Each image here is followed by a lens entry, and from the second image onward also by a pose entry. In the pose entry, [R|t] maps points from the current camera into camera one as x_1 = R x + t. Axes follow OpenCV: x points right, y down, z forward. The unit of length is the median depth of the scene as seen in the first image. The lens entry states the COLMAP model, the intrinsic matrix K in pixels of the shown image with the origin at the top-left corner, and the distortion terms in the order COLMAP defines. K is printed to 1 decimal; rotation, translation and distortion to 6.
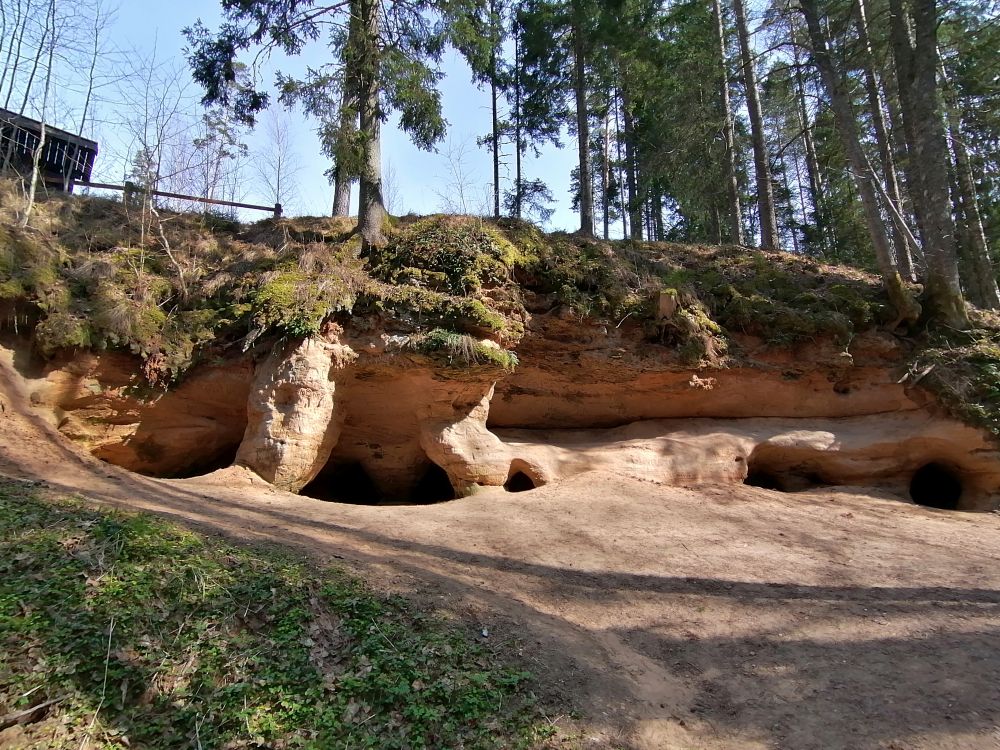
lens RADIAL K [[508.6, 0, 512.3], [0, 508.6, 376.8], [0, 0, 1]] dist [0.000646, -0.000070]
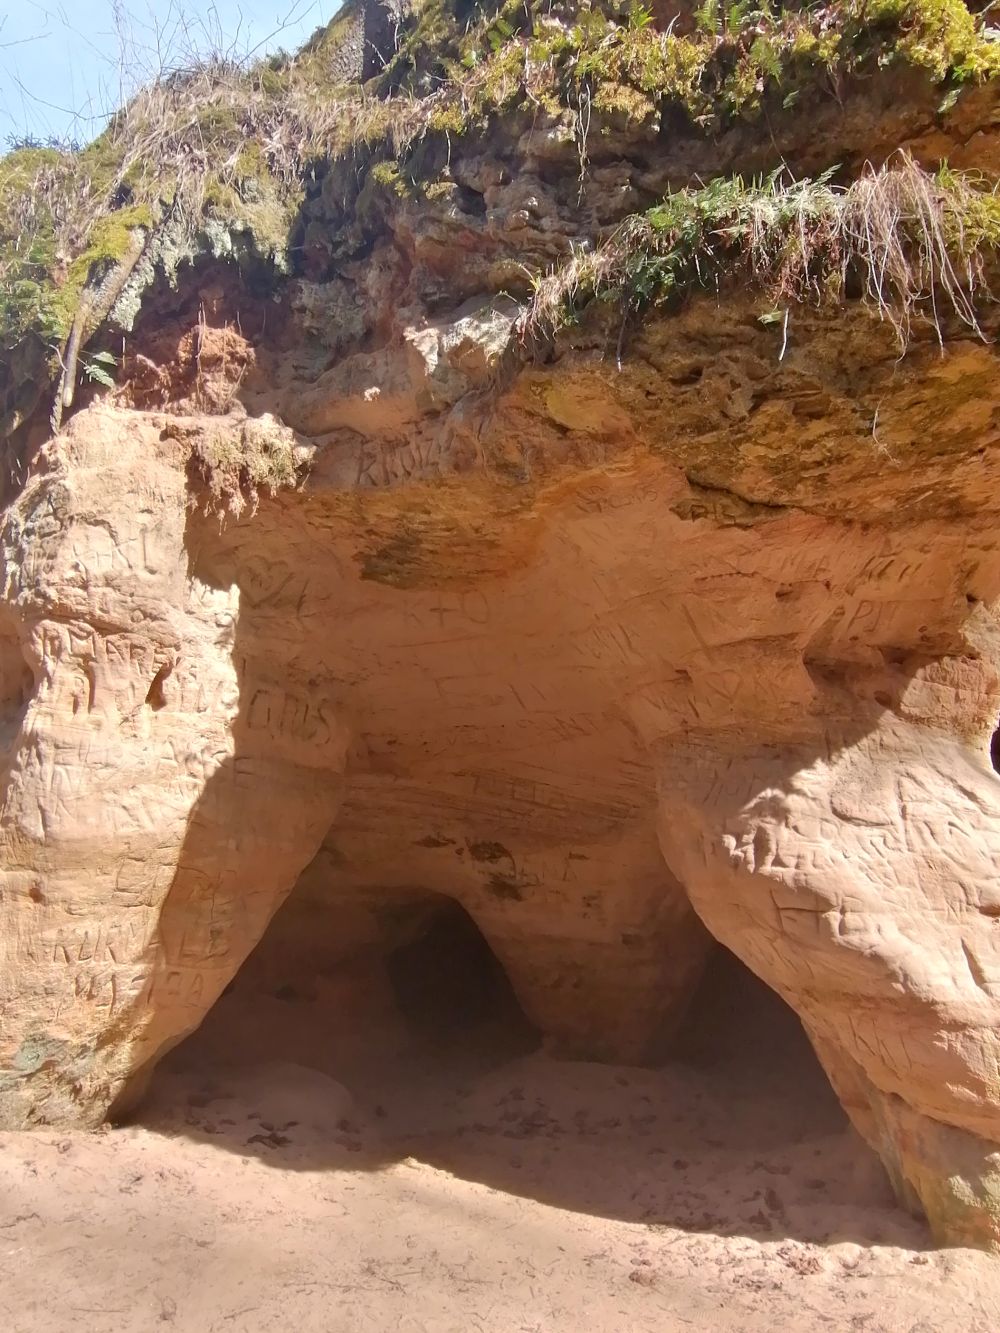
lens RADIAL K [[934.8, 0, 493.9], [0, 934.8, 684.7], [0, 0, 1]] dist [0.025250, 0.001303]
pose [[0.914501, -0.063462, -0.399575, -0.089021], [0.079307, 0.996579, 0.023230, 0.049798], [0.396734, -0.052933, 0.916406, 0.668410]]
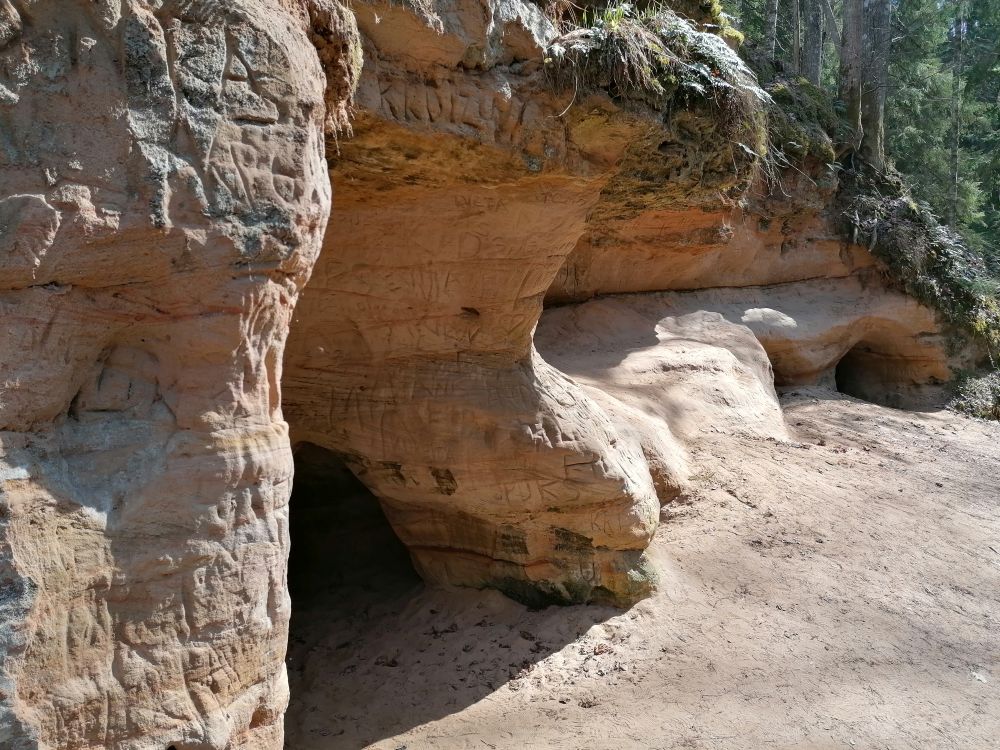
lens RADIAL K [[758.2, 0, 486.6], [0, 758.2, 369.1], [0, 0, 1]] dist [0.082430, -0.087046]
pose [[0.633038, -0.106788, 0.766720, -0.483842], [-0.110825, 0.967735, 0.226287, -0.003642], [-0.766147, -0.228220, 0.600778, 0.785143]]
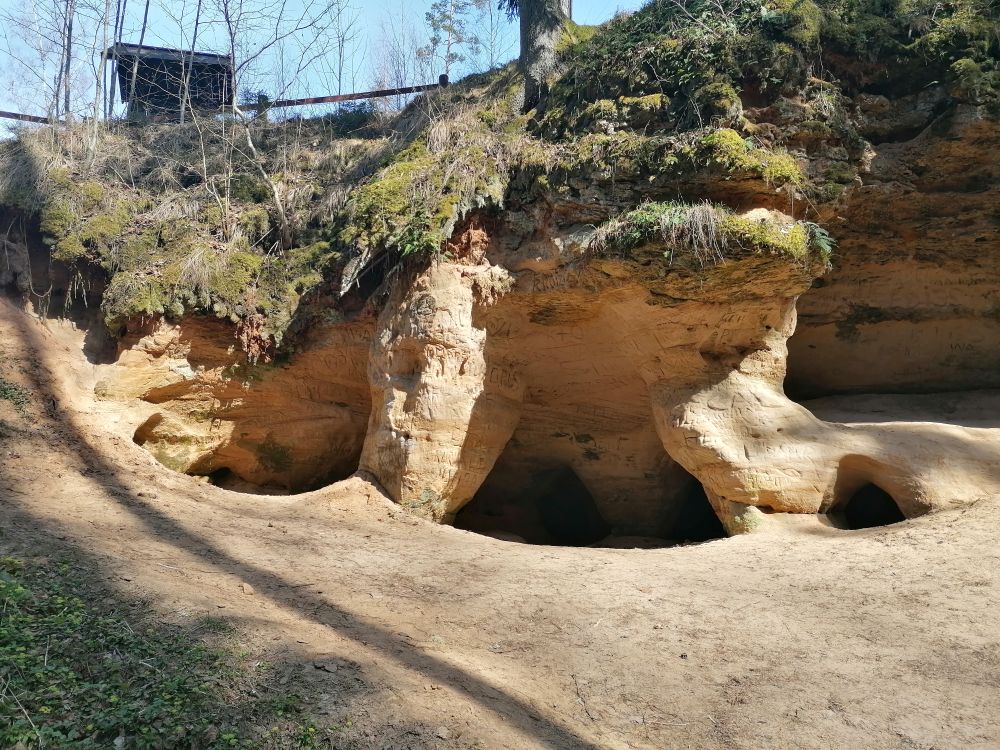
lens RADIAL K [[758.2, 0, 486.6], [0, 758.2, 369.1], [0, 0, 1]] dist [0.082430, -0.087046]
pose [[0.855261, -0.080115, -0.511967, 0.090865], [0.099588, 0.994972, 0.010668, 0.044855], [0.508538, -0.060110, 0.858939, 0.249538]]
